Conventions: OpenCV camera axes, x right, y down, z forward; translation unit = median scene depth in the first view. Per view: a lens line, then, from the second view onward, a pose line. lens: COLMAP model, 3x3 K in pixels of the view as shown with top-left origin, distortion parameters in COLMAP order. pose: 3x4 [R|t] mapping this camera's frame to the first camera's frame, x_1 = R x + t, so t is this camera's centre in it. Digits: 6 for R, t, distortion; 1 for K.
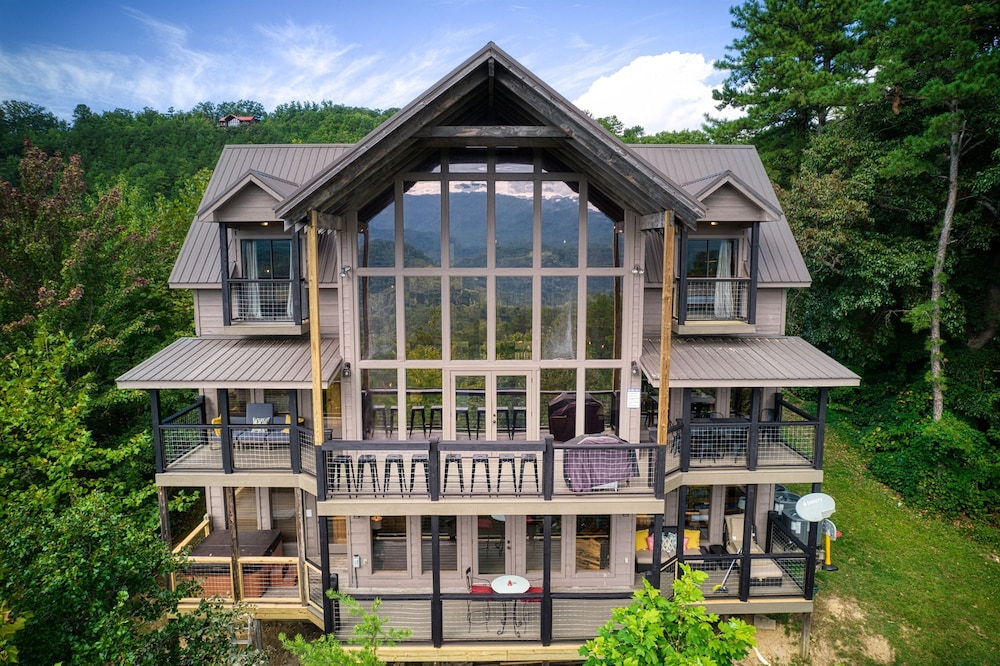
lens RADIAL K [[641.6, 0, 500.0], [0, 641.6, 333.0], [0, 0, 1]] dist [-0.030395, 0.037921]
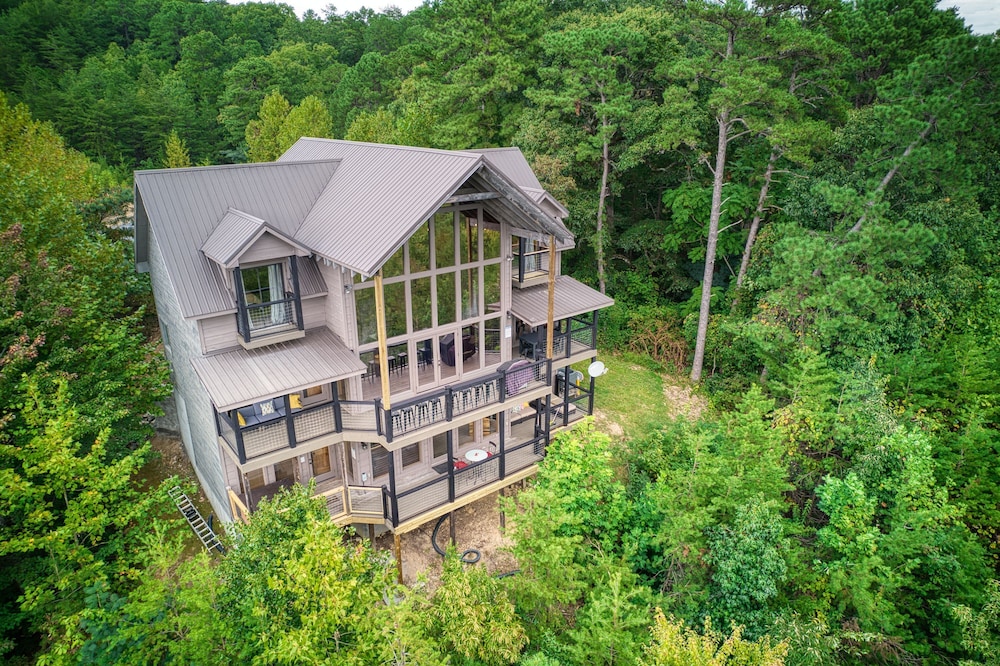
lens RADIAL K [[641.6, 0, 500.0], [0, 641.6, 333.0], [0, 0, 1]] dist [-0.030395, 0.037921]
pose [[0.799152, -0.207982, 0.564004, -0.724280], [0.085044, 0.967920, 0.236430, -0.281874], [-0.595083, -0.140978, 0.791202, -0.300935]]
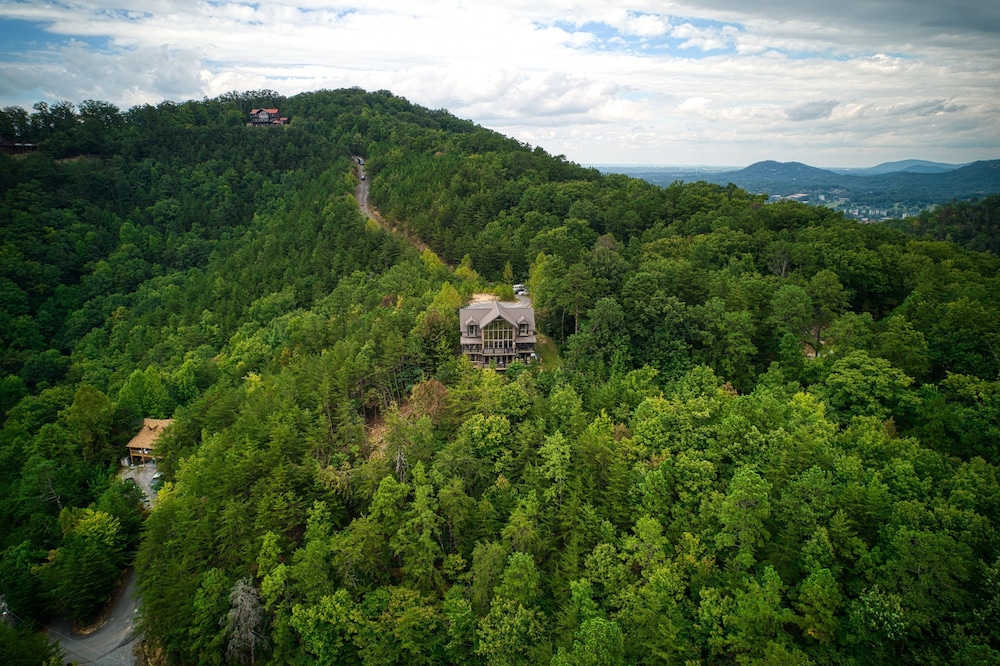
lens RADIAL K [[641.6, 0, 500.0], [0, 641.6, 333.0], [0, 0, 1]] dist [-0.030395, 0.037921]
pose [[0.998140, -0.019796, 0.057667, -0.495260], [0.012041, 0.991197, 0.131843, -1.206142], [-0.059769, -0.130903, 0.989592, -7.712307]]
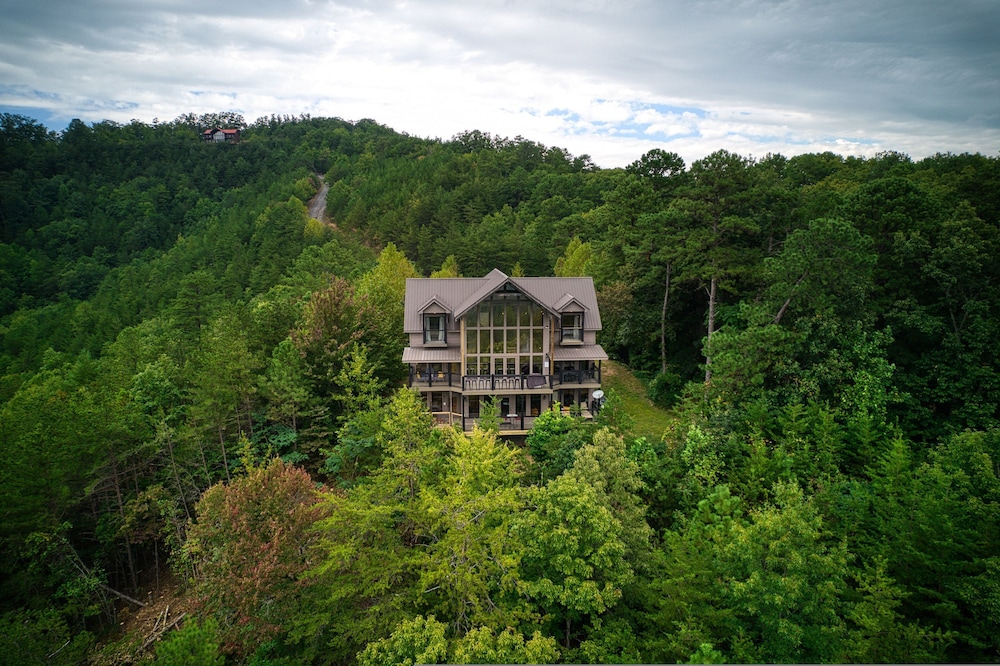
lens RADIAL K [[641.6, 0, 500.0], [0, 641.6, 333.0], [0, 0, 1]] dist [-0.030395, 0.037921]
pose [[0.998179, -0.010383, 0.059420, -0.231841], [0.009626, 0.999869, 0.013026, -0.105674], [-0.059548, -0.012431, 0.998148, -2.301907]]
